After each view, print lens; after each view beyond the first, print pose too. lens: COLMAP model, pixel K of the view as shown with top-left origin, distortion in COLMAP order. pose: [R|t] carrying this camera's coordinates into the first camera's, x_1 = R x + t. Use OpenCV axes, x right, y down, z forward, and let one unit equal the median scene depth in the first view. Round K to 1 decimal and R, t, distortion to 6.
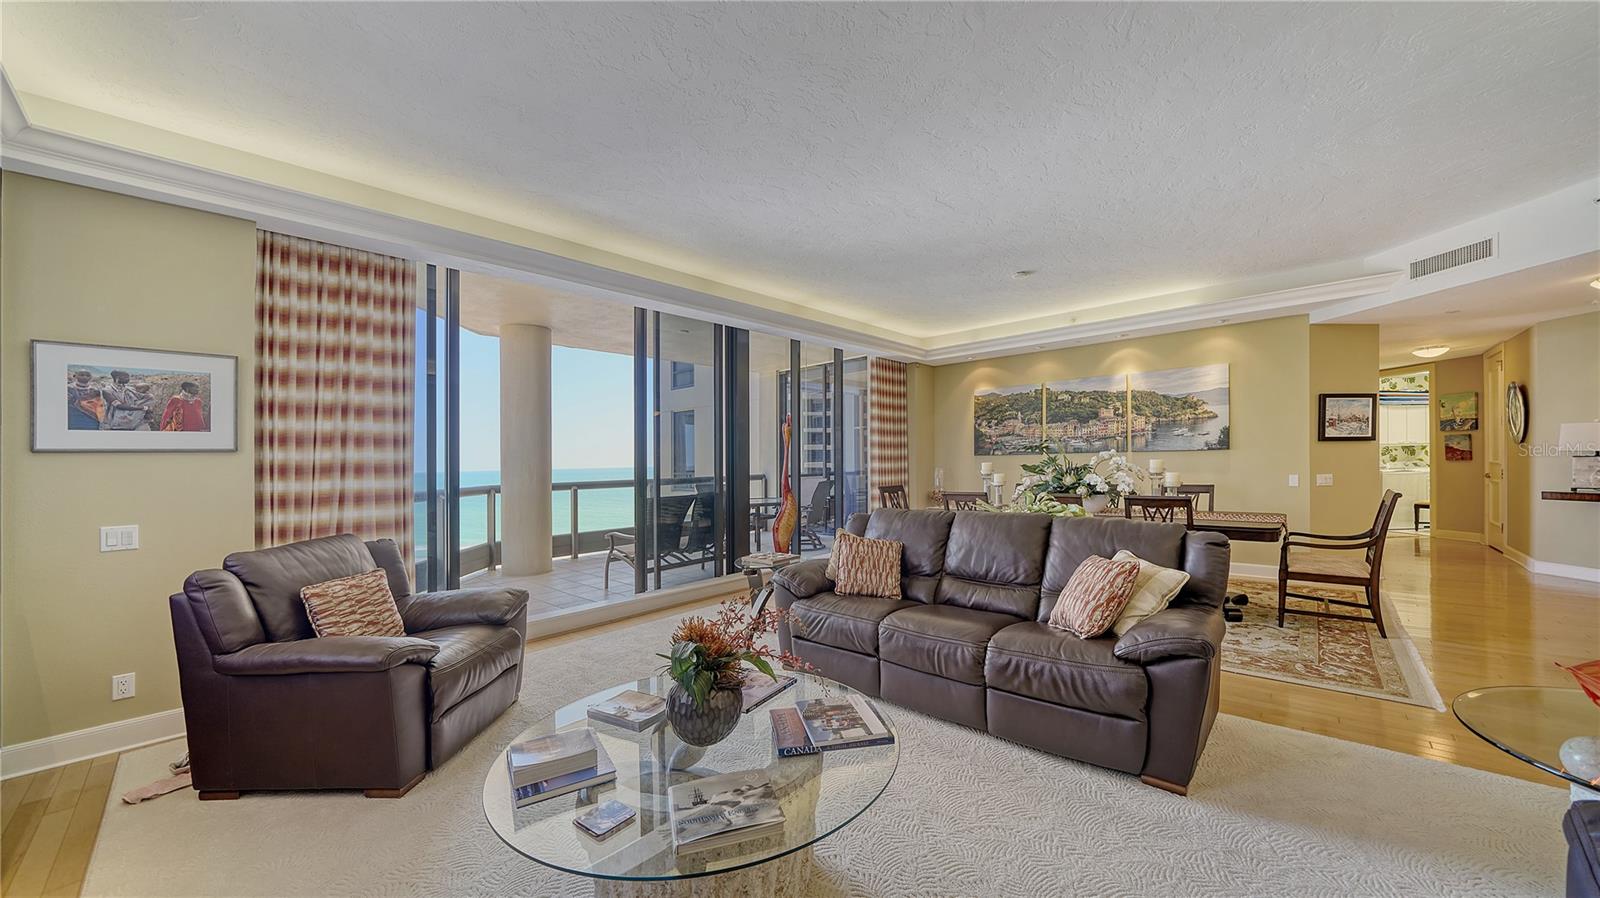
lens RADIAL K [[561.5, 0, 794.0], [0, 561.5, 455.2], [0, 0, 1]] dist [-0.008854, 0.000057]
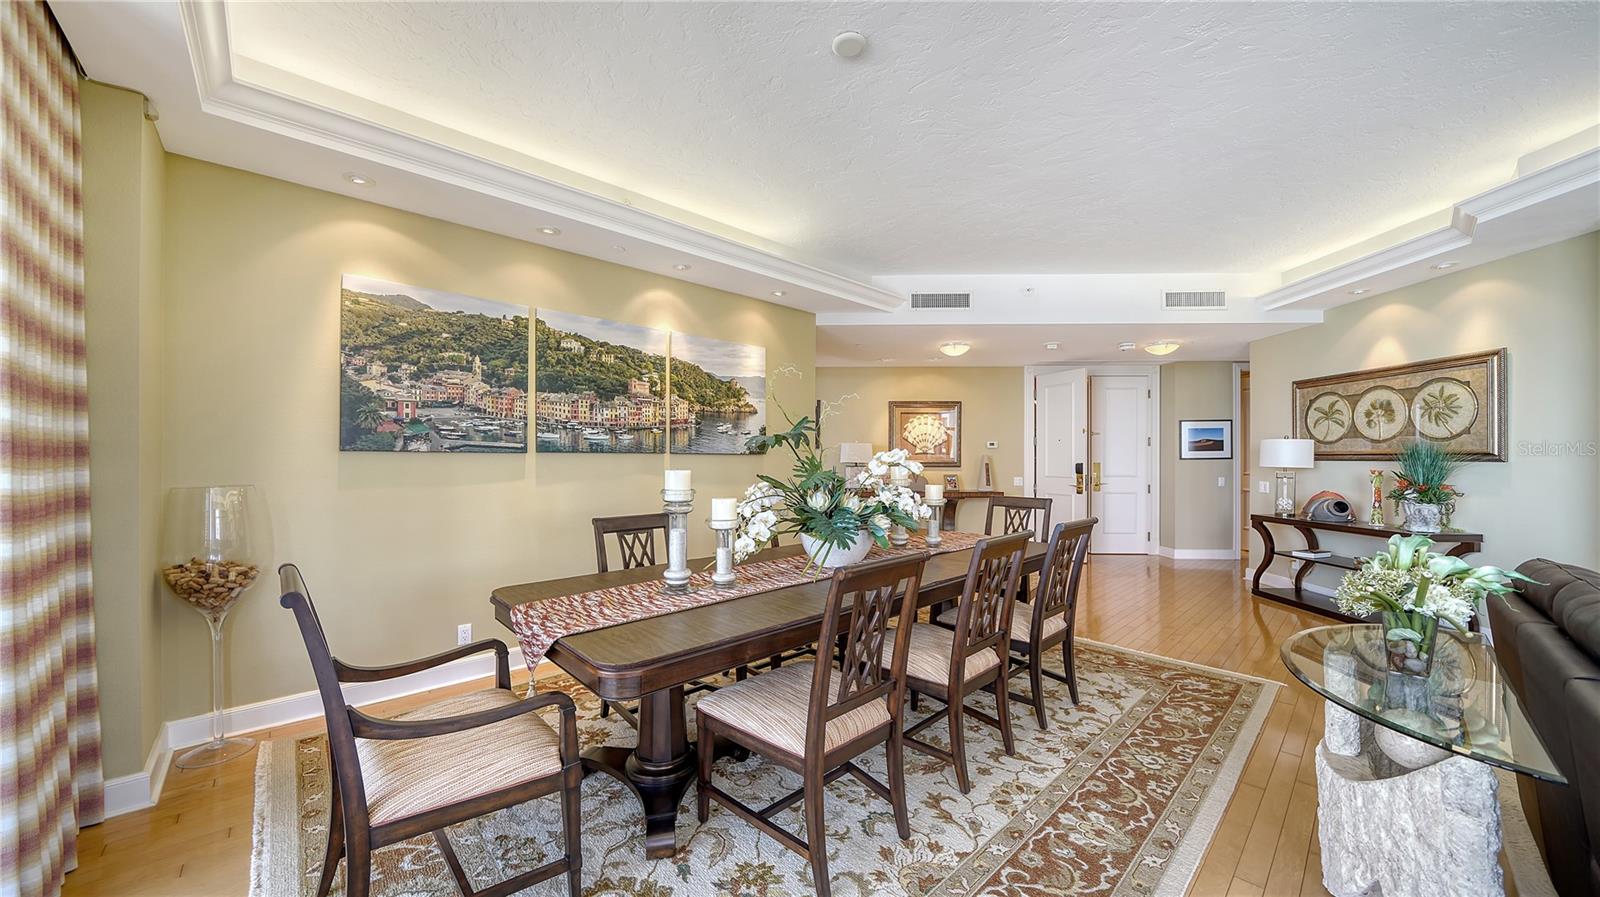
lens RADIAL K [[565.5, 0, 800.0], [0, 565.5, 448.5], [0, 0, 1]] dist [-0.007082, 0.000051]
pose [[0.056994, 0.037998, 0.997651, -0.027480], [-0.012735, 0.999222, -0.037331, 0.009633], [-0.998293, -0.010577, 0.057433, 0.813081]]
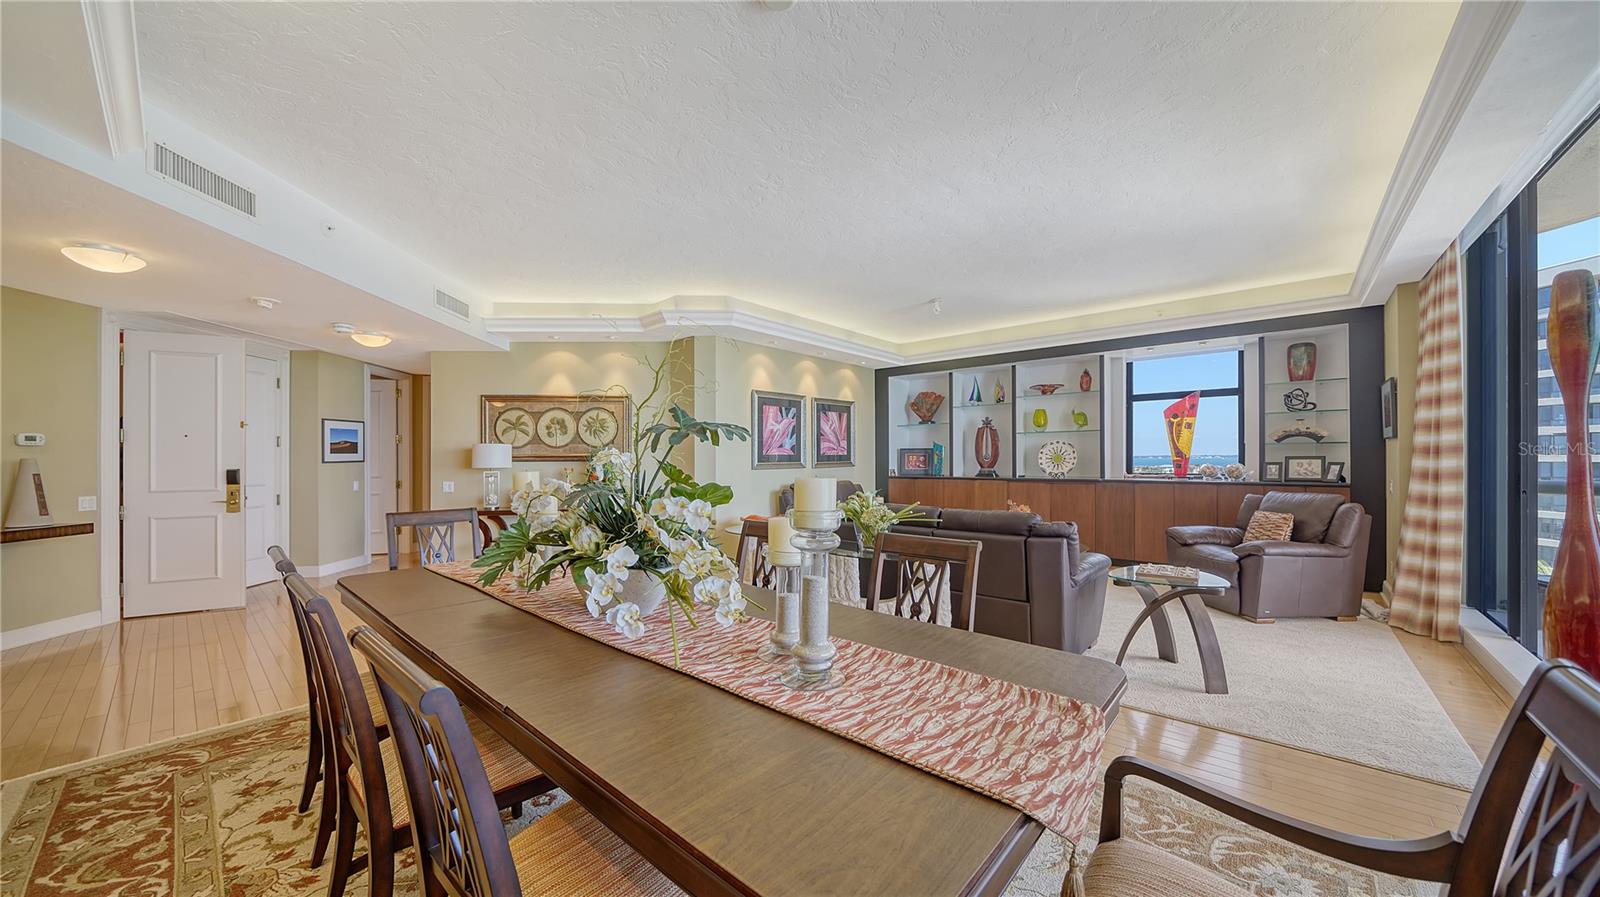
lens RADIAL K [[556.1, 0, 798.0], [0, 556.1, 452.5], [0, 0, 1]] dist [-0.023111, 0.004395]
pose [[-0.999077, 0.029506, -0.031204, 0.318917], [0.030100, 0.999371, -0.018738, 0.005077], [0.030631, -0.019660, -0.999337, 1.105646]]
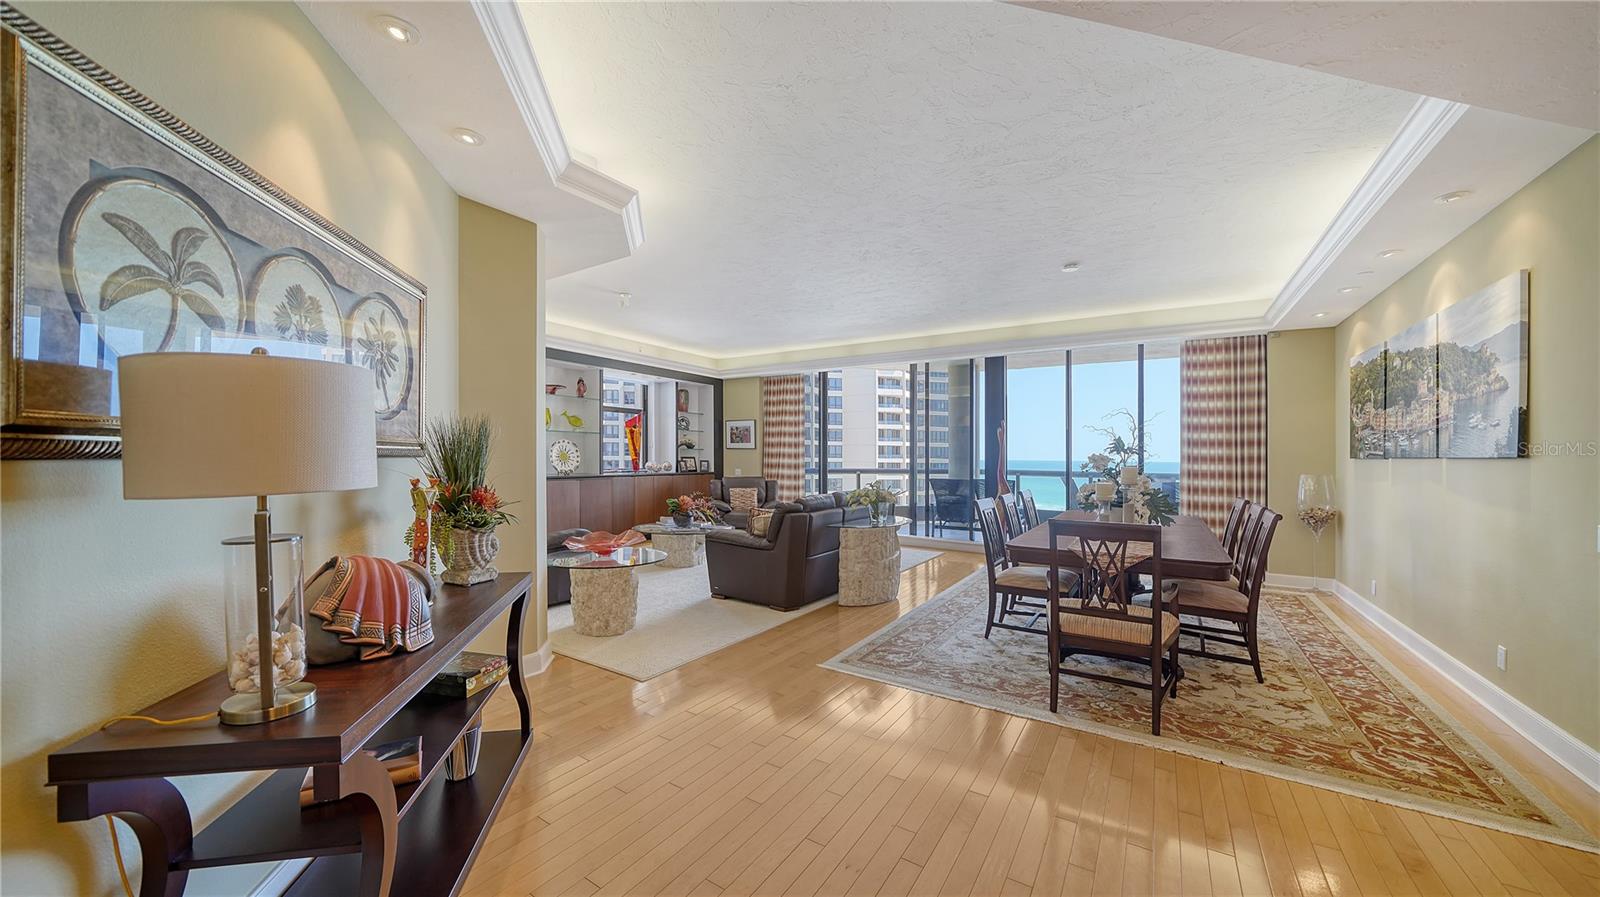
lens RADIAL K [[555.2, 0, 800.0], [0, 555.2, 448.5], [0, 0, 1]] dist [-0.010721, -0.000287]
pose [[0.175821, 0.010465, -0.984366, 1.003299], [-0.003218, 0.999944, 0.010056, -0.018815], [0.984417, 0.001399, 0.175845, 0.307663]]
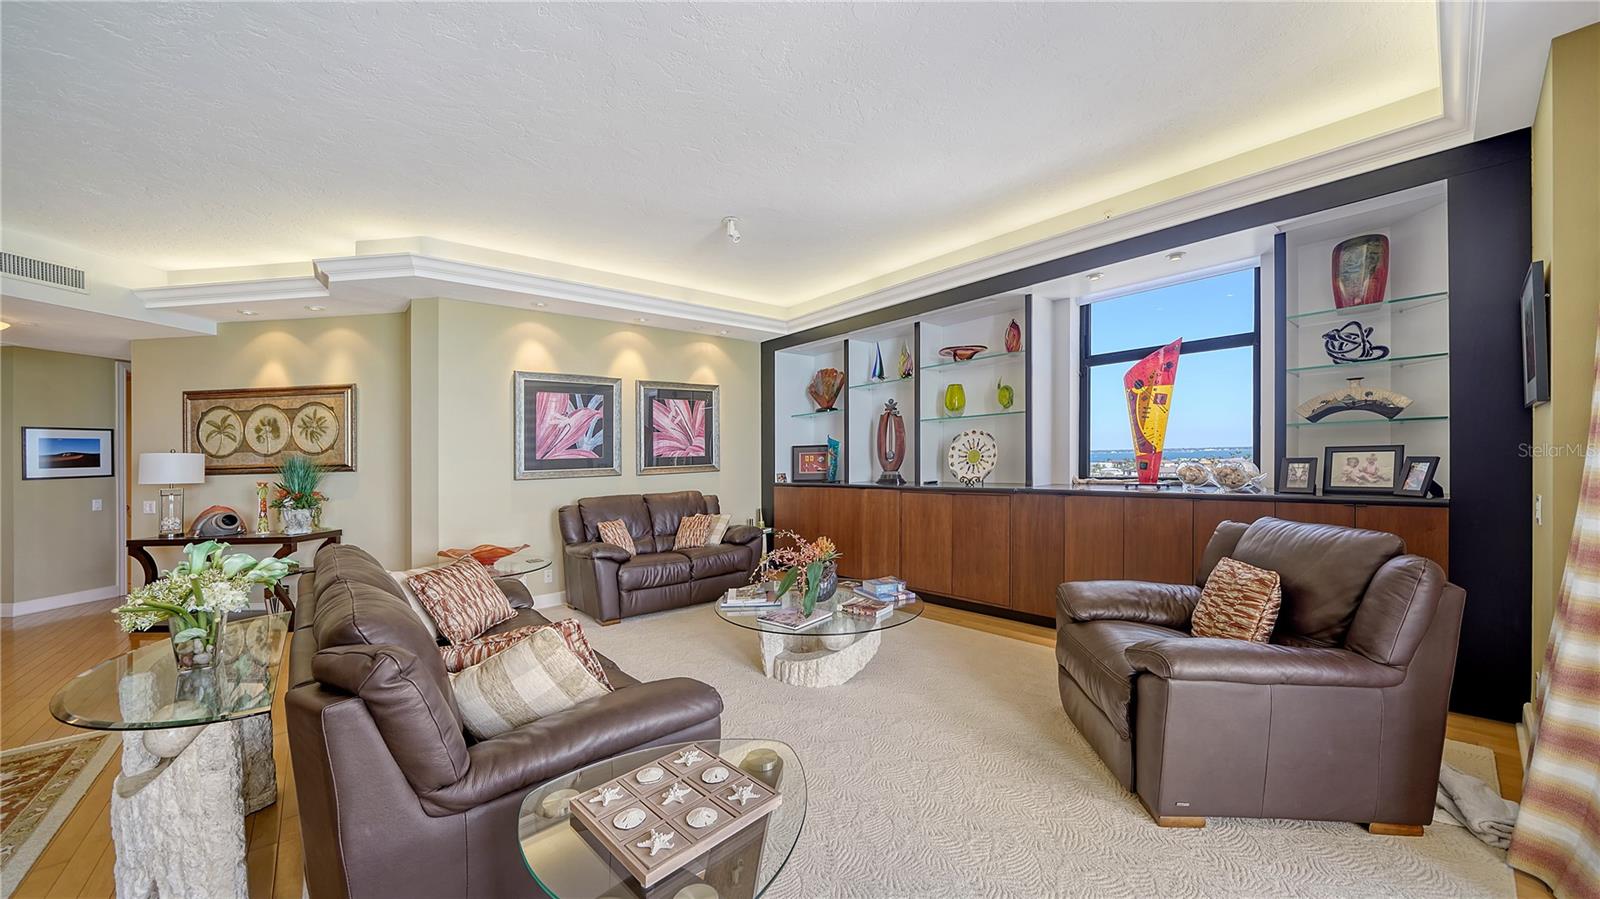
lens RADIAL K [[561.5, 0, 794.0], [0, 561.5, 455.7], [0, 0, 1]] dist [-0.008854, 0.000057]
pose [[-0.991874, 0.049336, 0.117269, -0.080140], [0.047919, 0.998740, -0.014879, 0.010865], [-0.117855, -0.009139, -0.992989, 0.794714]]
